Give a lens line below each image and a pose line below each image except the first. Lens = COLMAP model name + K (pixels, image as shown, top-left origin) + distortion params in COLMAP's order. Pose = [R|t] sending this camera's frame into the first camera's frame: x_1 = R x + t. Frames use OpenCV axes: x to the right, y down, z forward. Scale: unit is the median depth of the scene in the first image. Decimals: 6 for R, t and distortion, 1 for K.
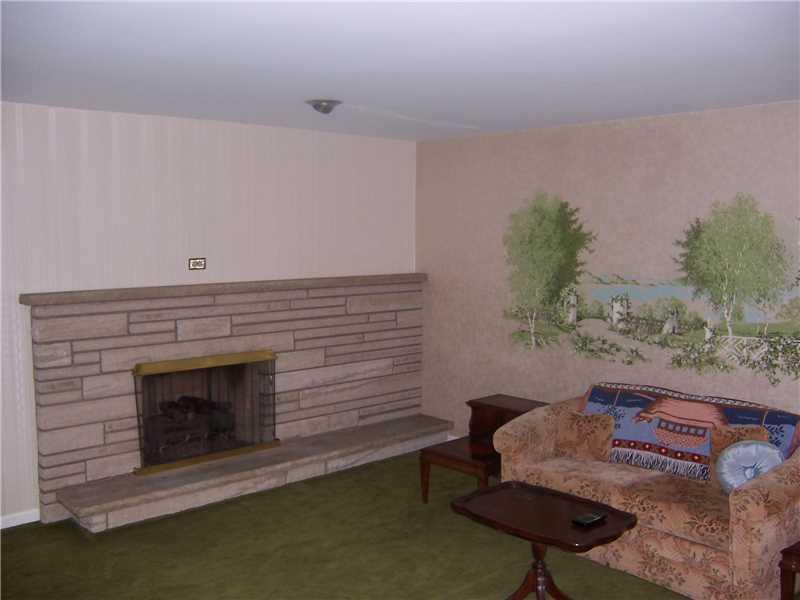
lens RADIAL K [[809.8, 0, 400.4], [0, 809.8, 300.2], [0, 0, 1]] dist [-0.031817, 0.000000]
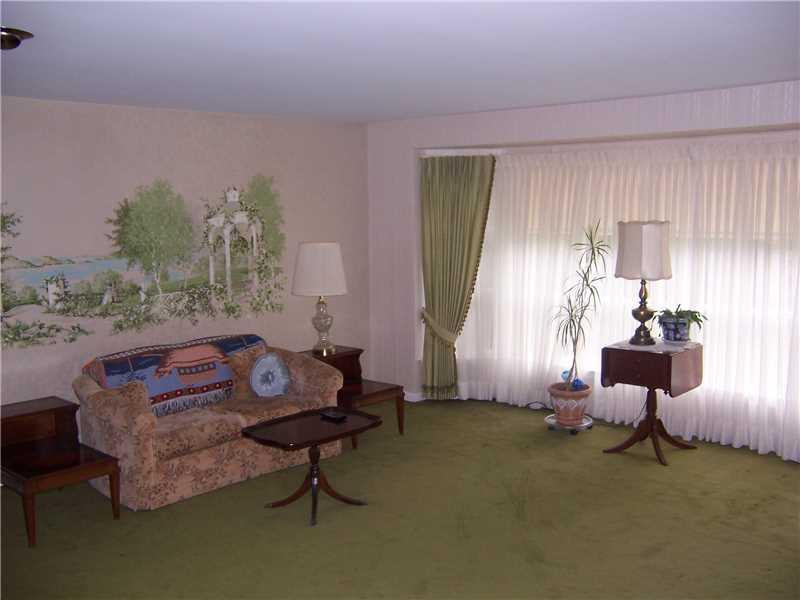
lens RADIAL K [[809.8, 0, 401.5], [0, 809.8, 301.7], [0, 0, 1]] dist [-0.031817, 0.000000]
pose [[-0.053131, -0.124507, 0.990795, -0.802590], [0.105543, 0.985939, 0.129557, -0.063367], [-0.992994, 0.111455, -0.039243, 0.659534]]
